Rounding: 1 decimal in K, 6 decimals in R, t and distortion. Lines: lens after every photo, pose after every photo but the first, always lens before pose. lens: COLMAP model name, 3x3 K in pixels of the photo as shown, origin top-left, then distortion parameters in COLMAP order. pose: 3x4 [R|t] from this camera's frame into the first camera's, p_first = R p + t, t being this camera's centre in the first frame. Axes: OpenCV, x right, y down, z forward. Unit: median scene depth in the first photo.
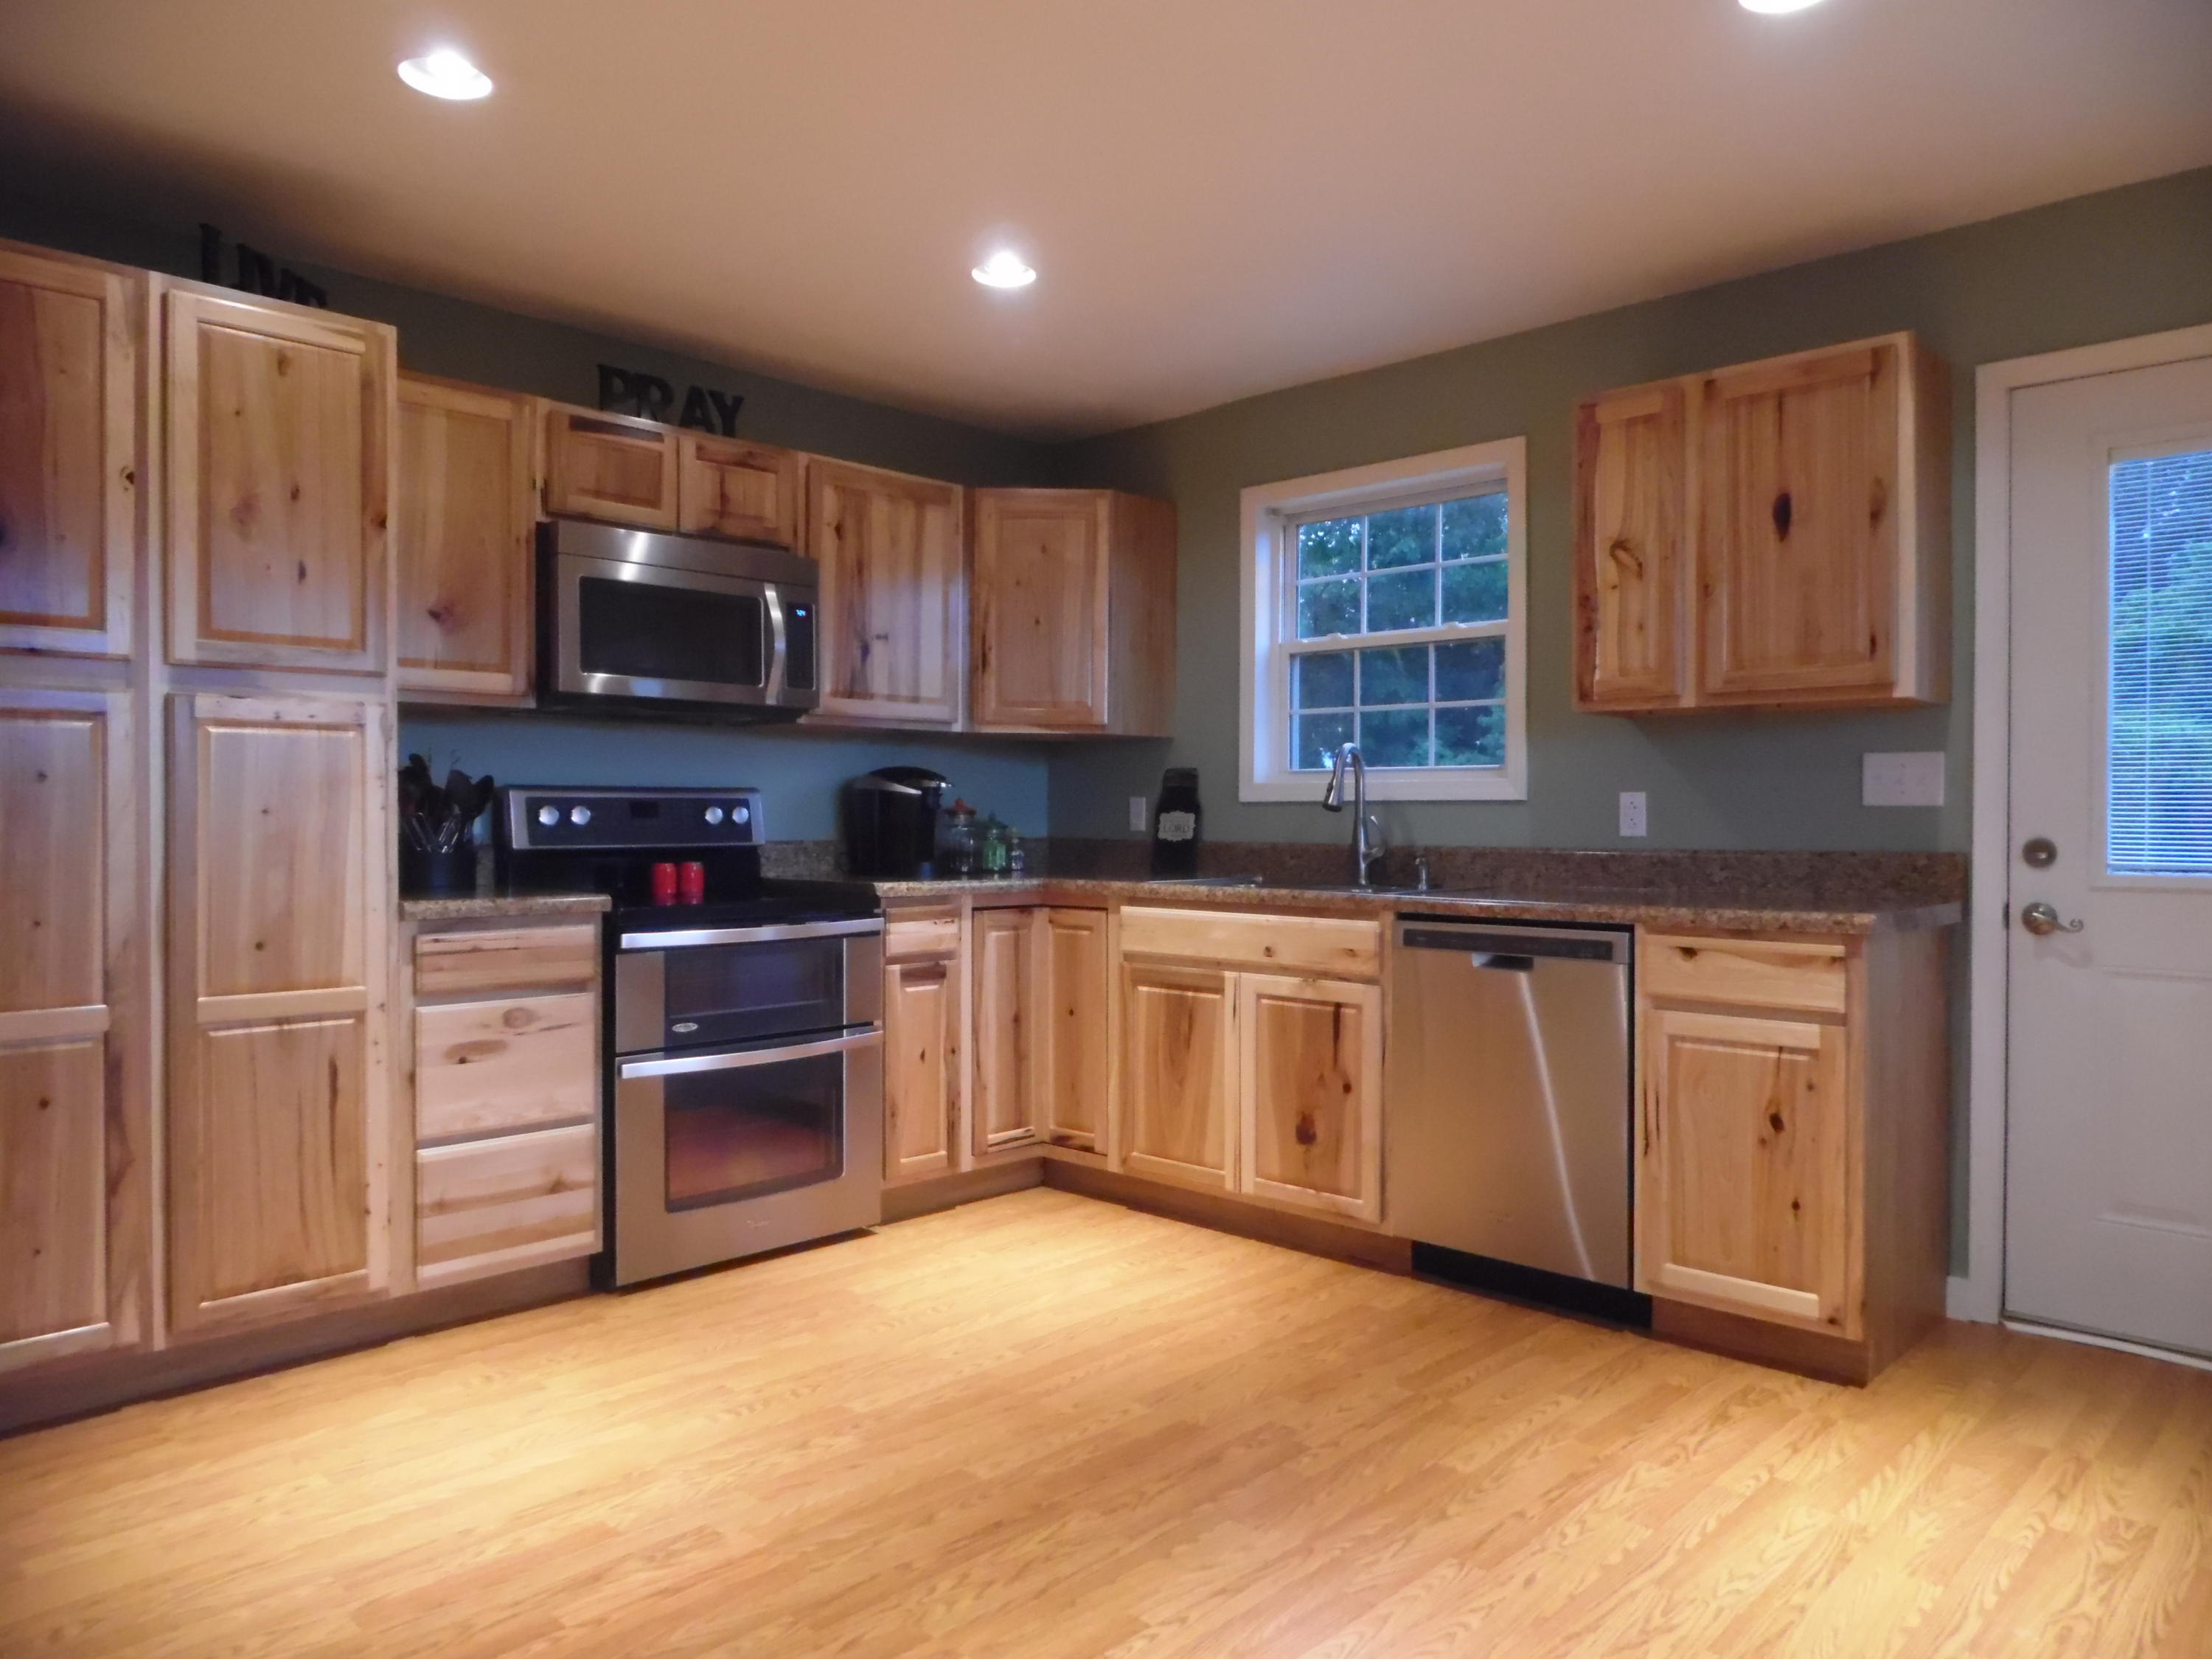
lens RADIAL K [[1507.3, 0, 1106.0], [0, 1507.3, 829.5], [0, 0, 1]] dist [-0.013857, 0.001774]
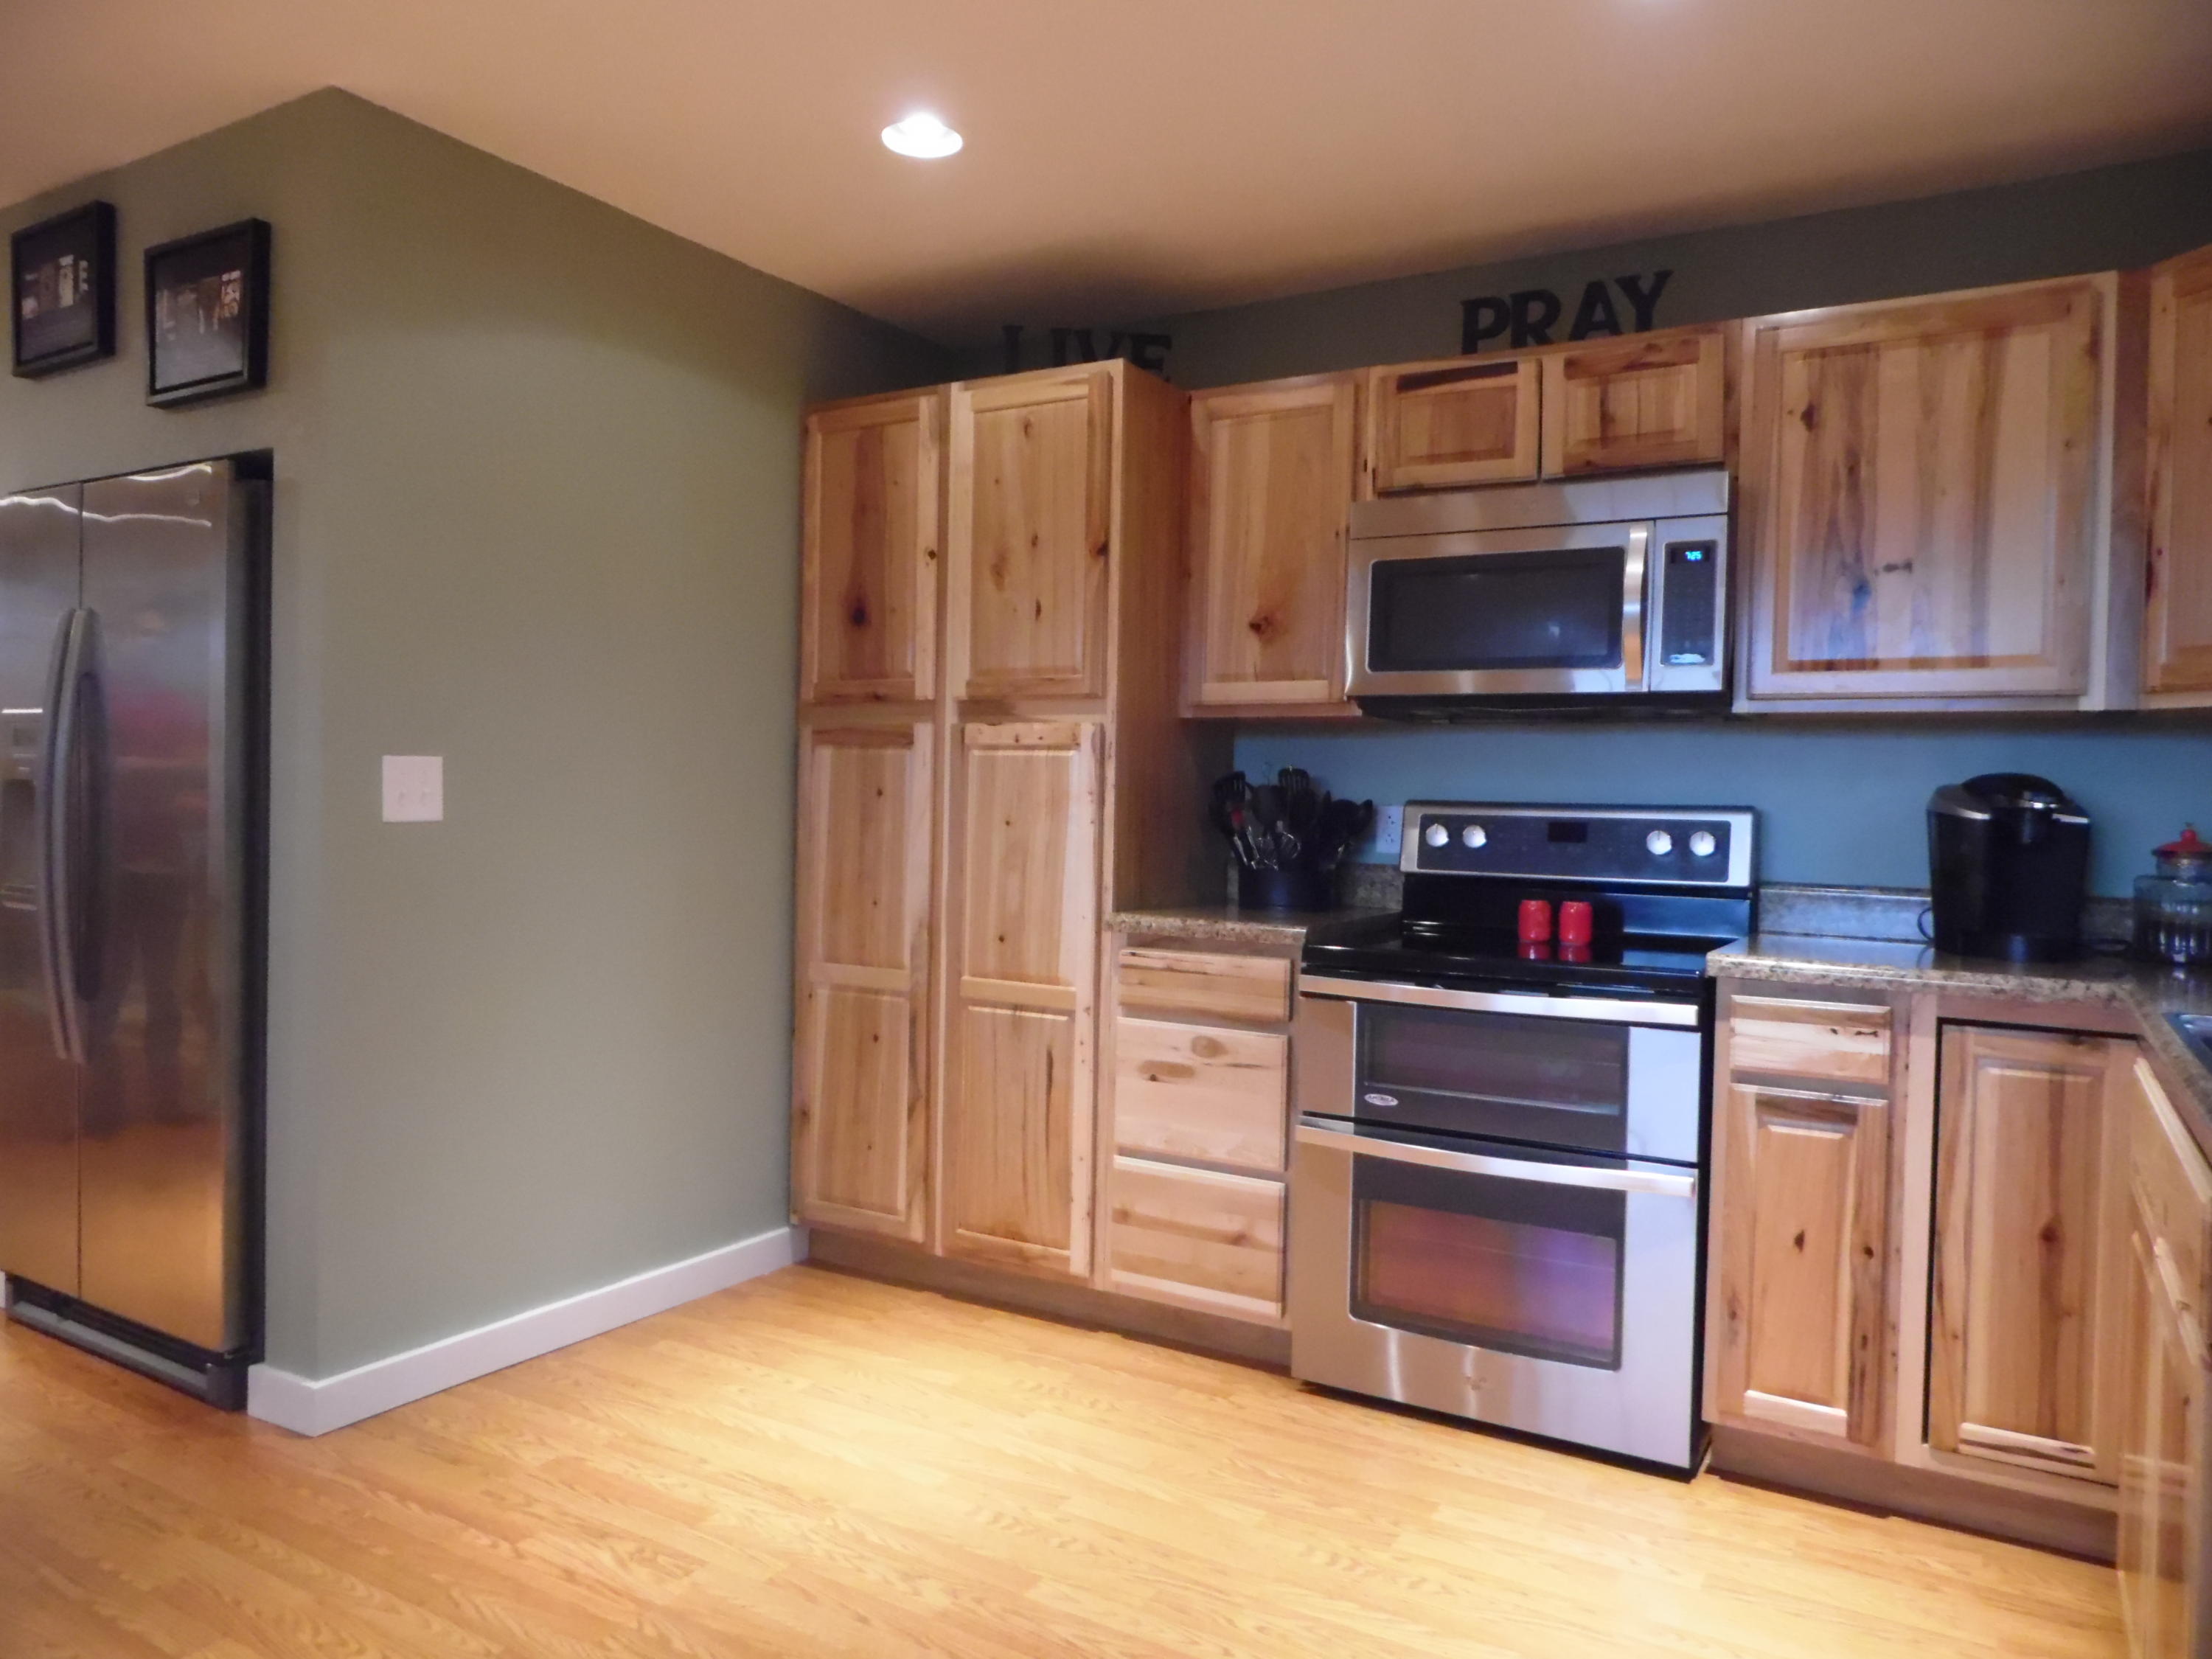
lens RADIAL K [[1507.3, 0, 1106.0], [0, 1507.3, 829.5], [0, 0, 1]] dist [-0.013857, 0.001774]
pose [[0.222946, 0.025173, -0.974506, 0.533971], [-0.030583, 0.999355, 0.018818, -0.028500], [0.974351, 0.025608, 0.223572, 0.748887]]
